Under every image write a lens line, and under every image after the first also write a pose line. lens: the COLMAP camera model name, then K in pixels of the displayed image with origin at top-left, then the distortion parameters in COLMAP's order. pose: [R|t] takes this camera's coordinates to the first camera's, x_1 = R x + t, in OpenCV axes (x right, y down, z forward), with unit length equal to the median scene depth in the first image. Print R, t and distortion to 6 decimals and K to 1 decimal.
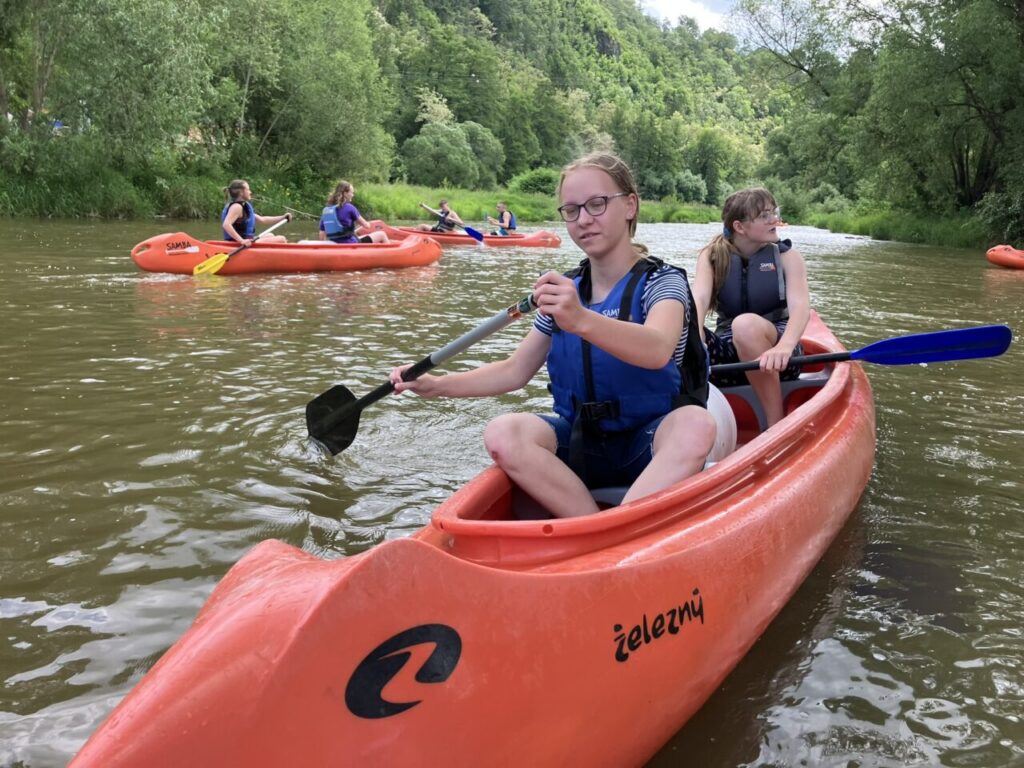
lens RADIAL K [[1008.4, 0, 512.0], [0, 1008.4, 384.0], [0, 0, 1]] dist [0.017489, 0.105378]
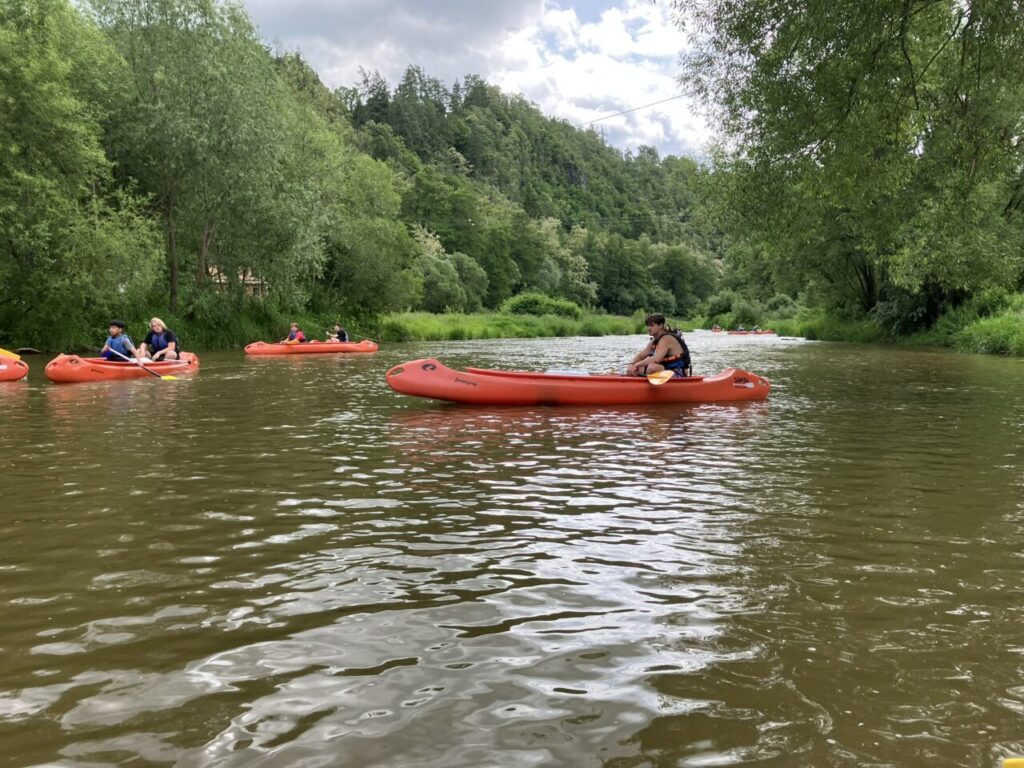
lens RADIAL K [[1008.4, 0, 512.0], [0, 1008.4, 384.0], [0, 0, 1]] dist [0.017489, 0.105378]
pose [[0.998717, -0.046130, 0.020869, -0.022801], [0.048243, 0.992110, -0.115716, 0.028215], [-0.015366, 0.116575, 0.993063, -0.166275]]
